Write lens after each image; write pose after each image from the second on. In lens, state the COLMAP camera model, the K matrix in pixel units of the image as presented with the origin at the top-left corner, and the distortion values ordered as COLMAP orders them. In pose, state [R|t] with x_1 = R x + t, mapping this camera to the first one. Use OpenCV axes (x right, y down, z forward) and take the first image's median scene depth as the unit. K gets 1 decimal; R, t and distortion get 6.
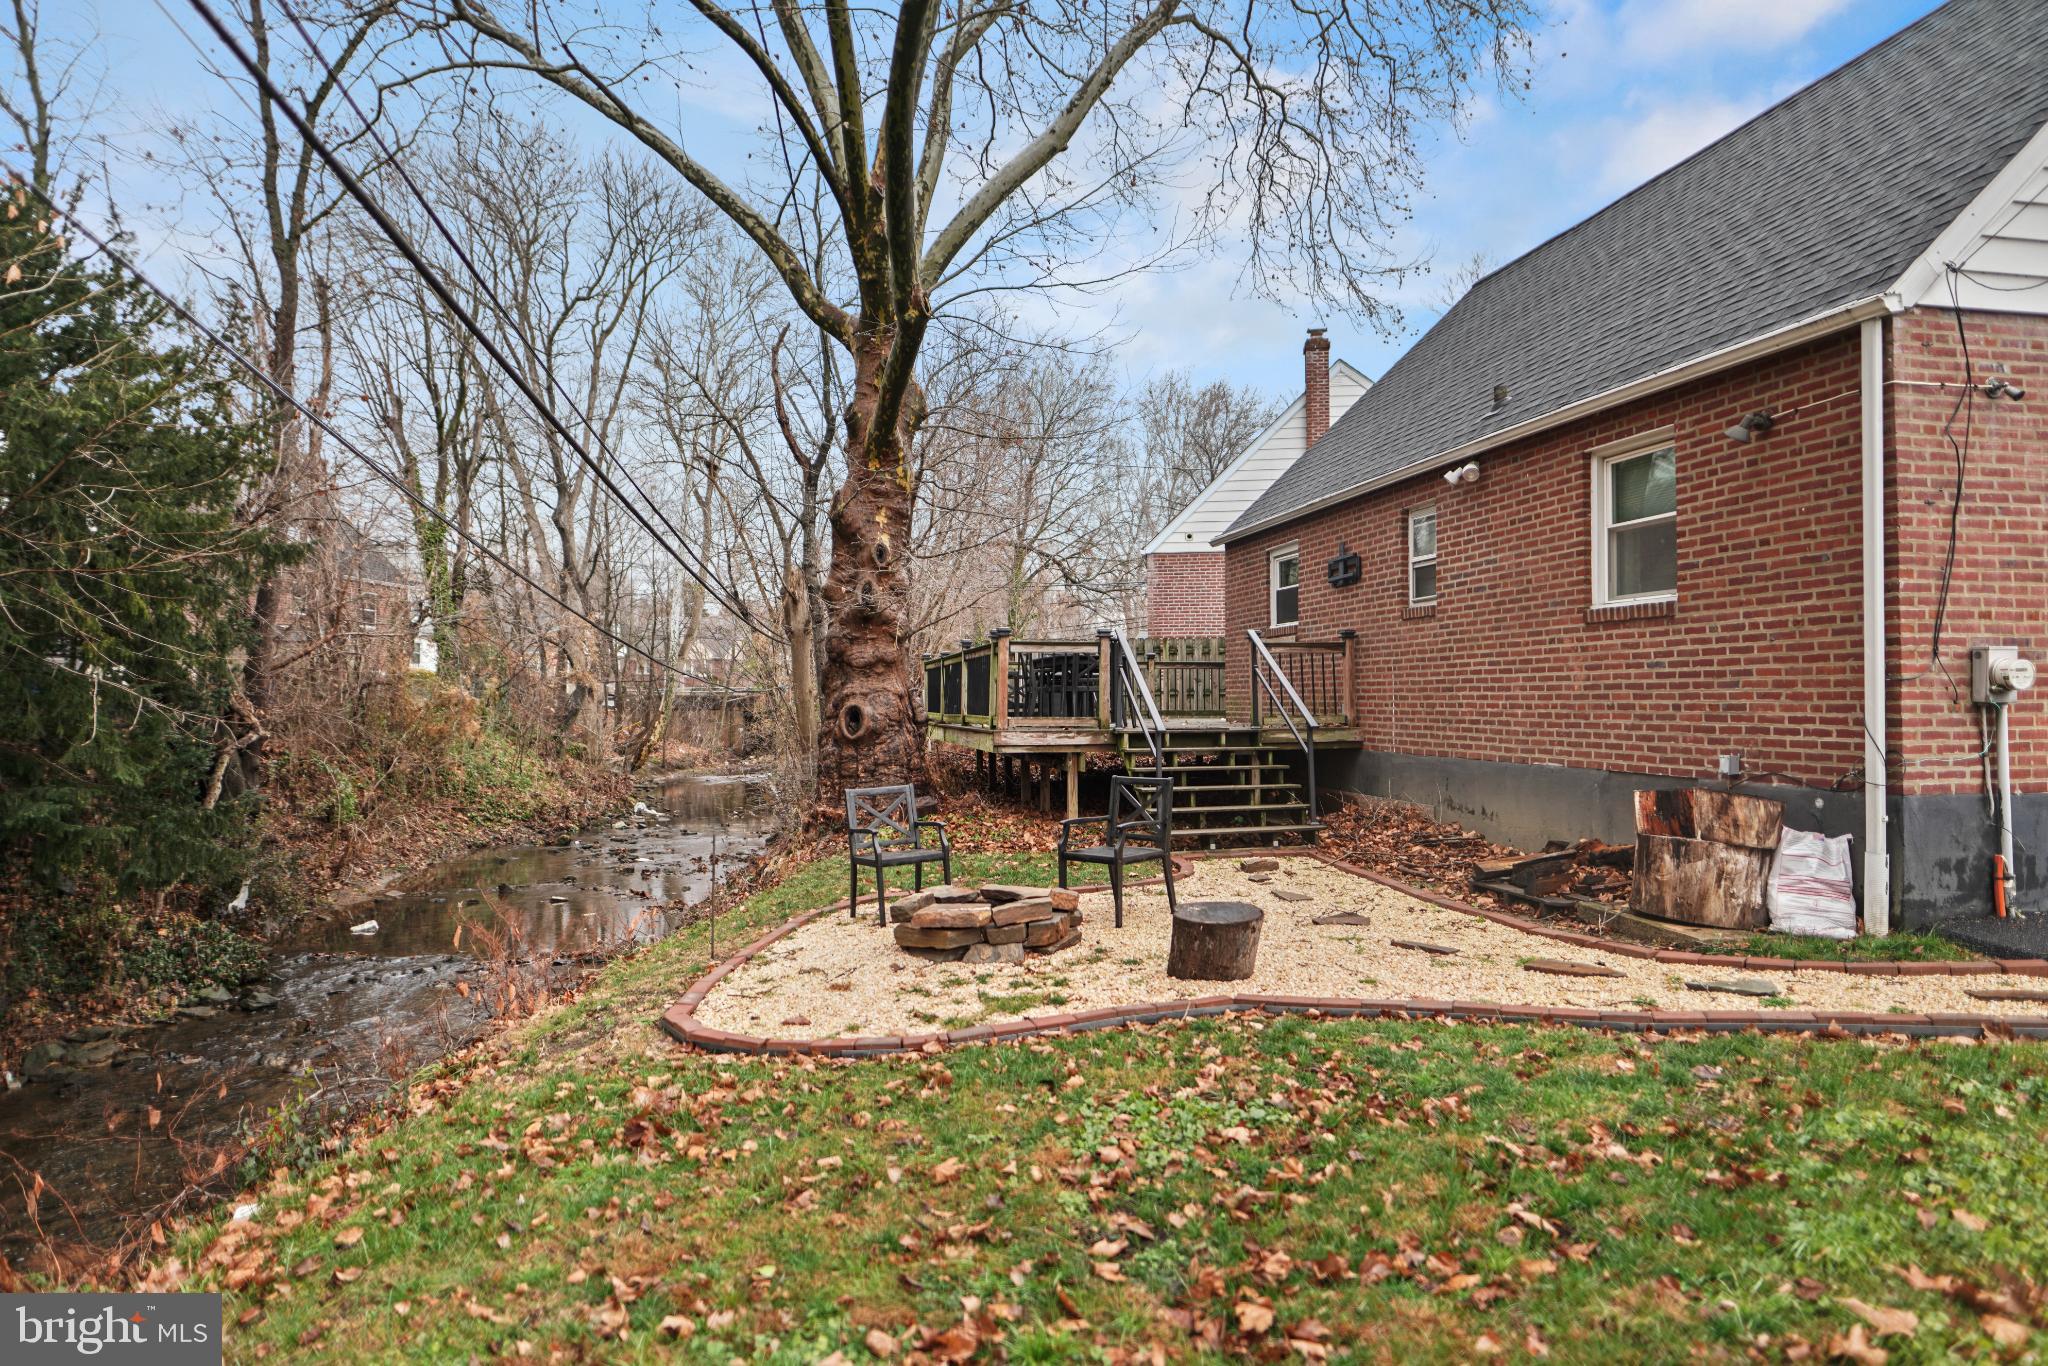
lens RADIAL K [[1195.3, 0, 1020.4], [0, 1195.3, 658.5], [0, 0, 1]] dist [0.000424, -0.000698]
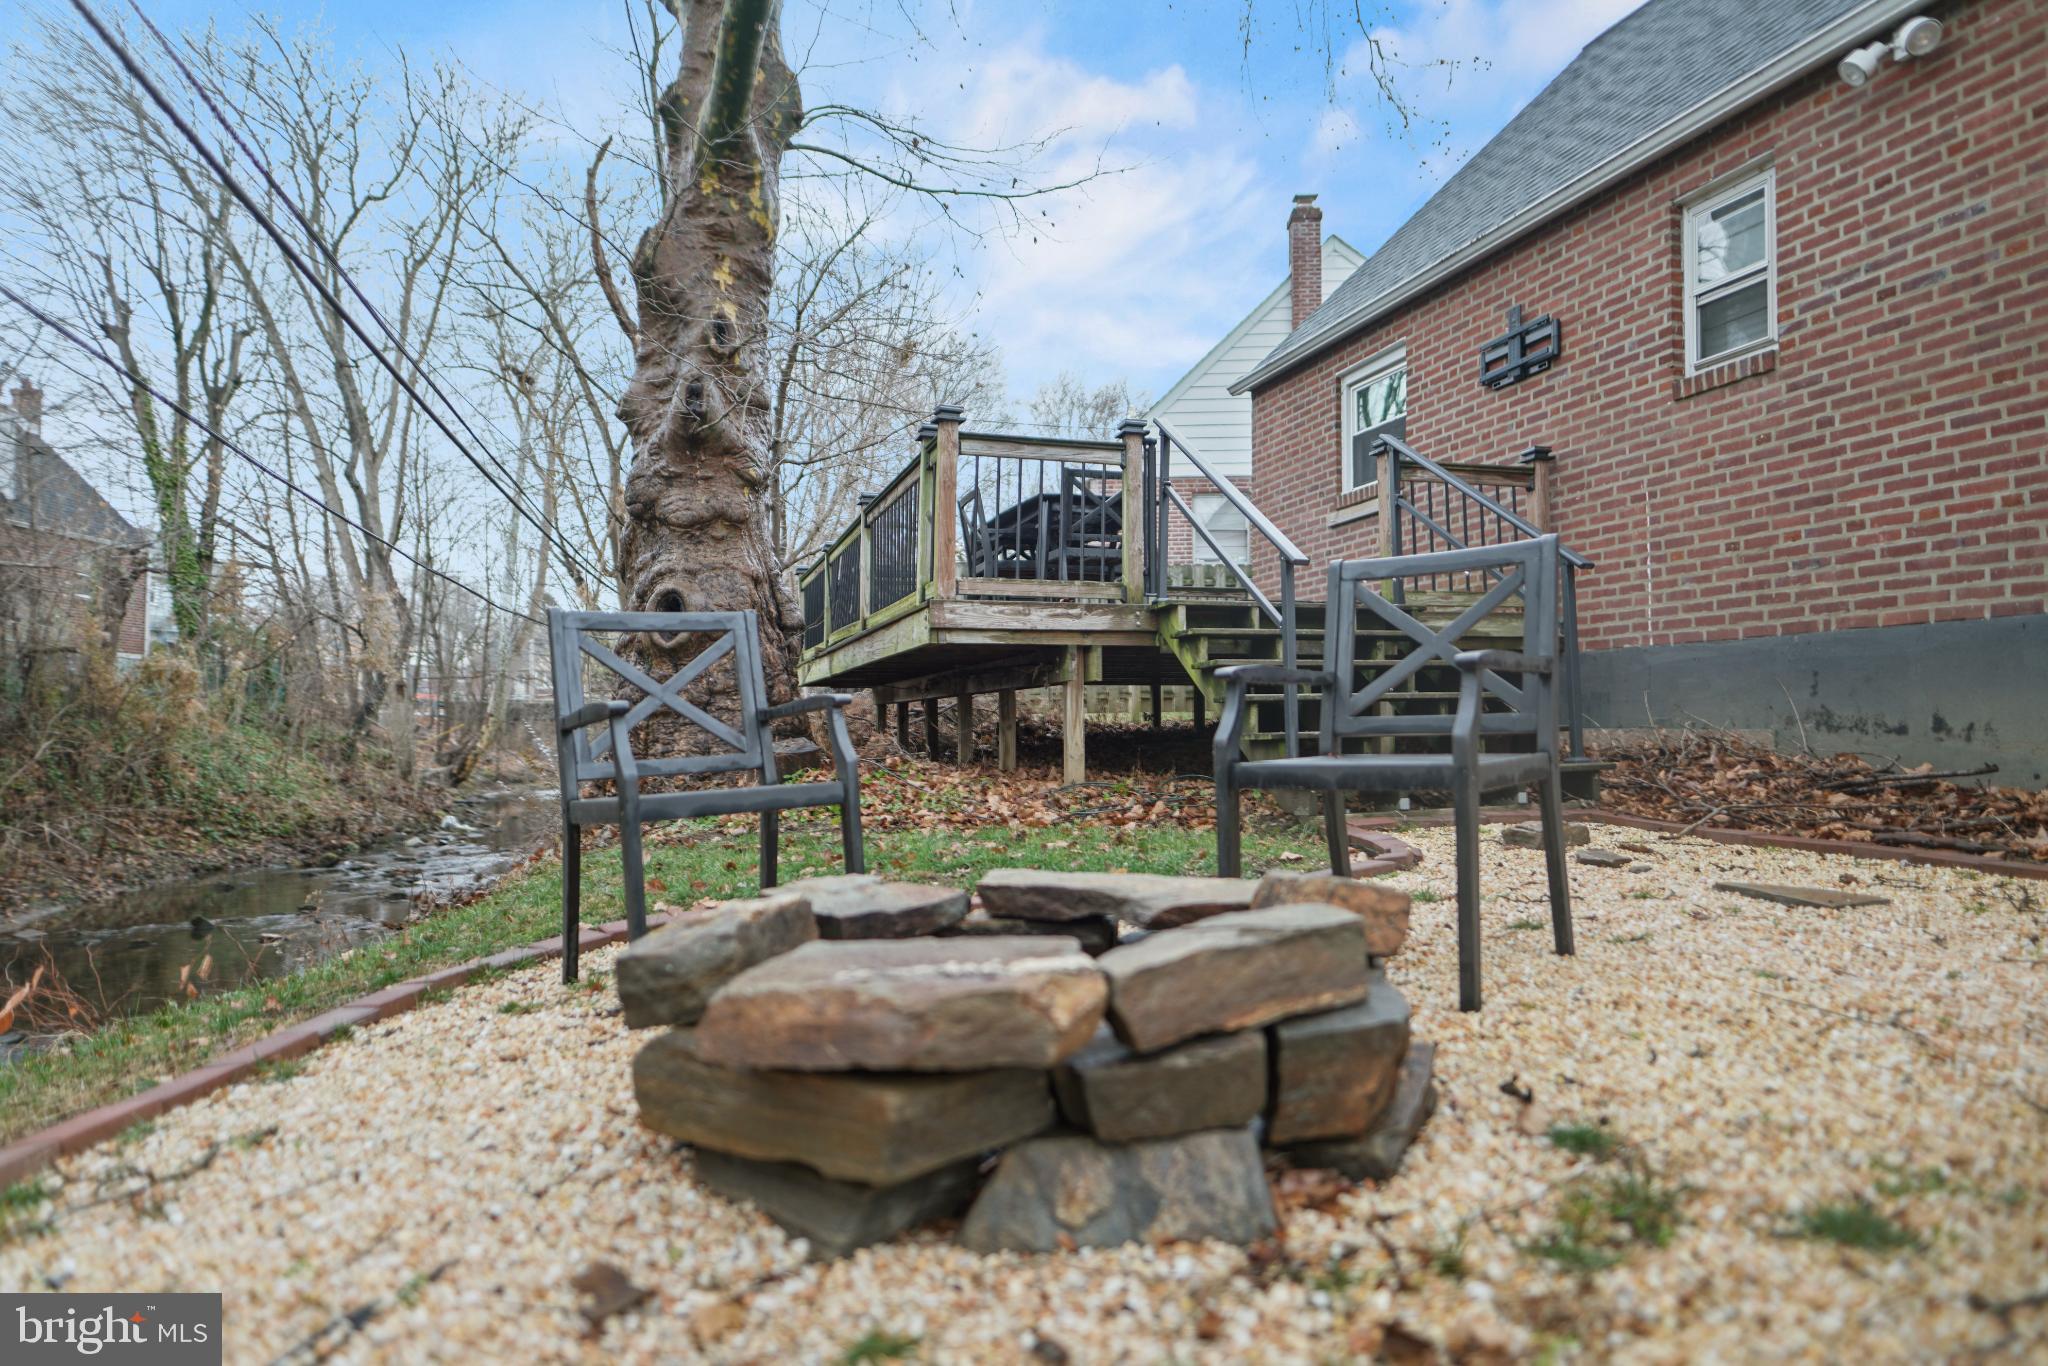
lens RADIAL K [[1185.0, 0, 1027.0], [0, 1185.0, 689.9], [0, 0, 1]] dist [-0.003781, -0.001629]
pose [[0.994445, 0.000275, 0.105257, -0.029722], [-0.000641, 0.999994, 0.003439, 0.083943], [-0.105256, -0.003487, 0.994439, 0.414394]]
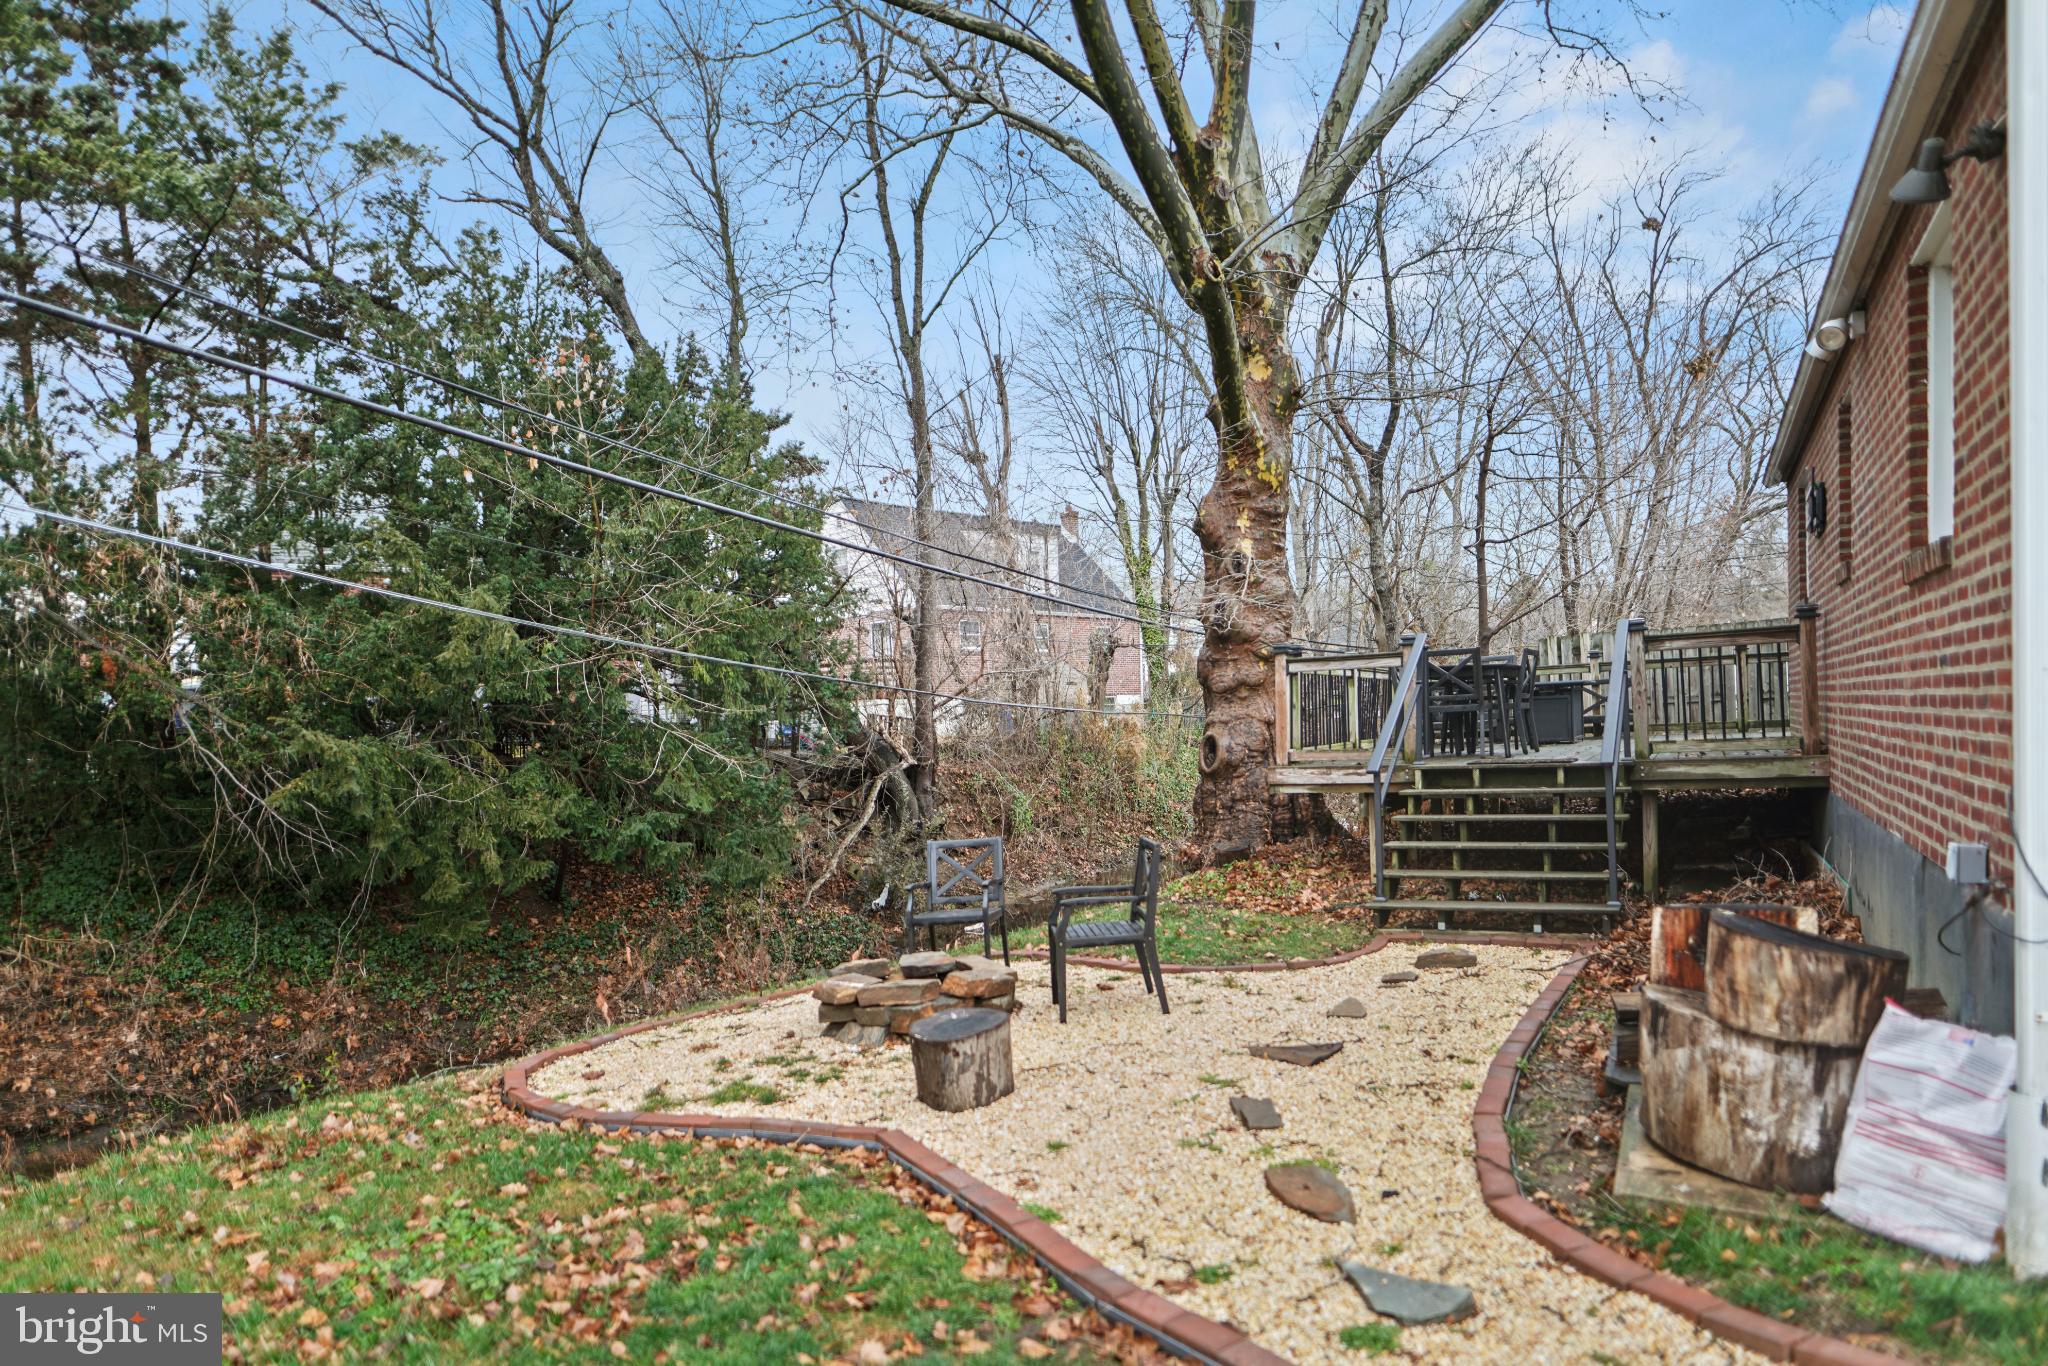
lens RADIAL K [[1214.5, 0, 1024.8], [0, 1214.5, 762.2], [0, 0, 1]] dist [-0.000118, 0.000383]
pose [[0.764115, -0.007572, -0.645036, 0.342136], [0.060529, 0.996361, 0.060006, -0.004083], [0.642234, -0.084895, 0.761793, 0.201451]]
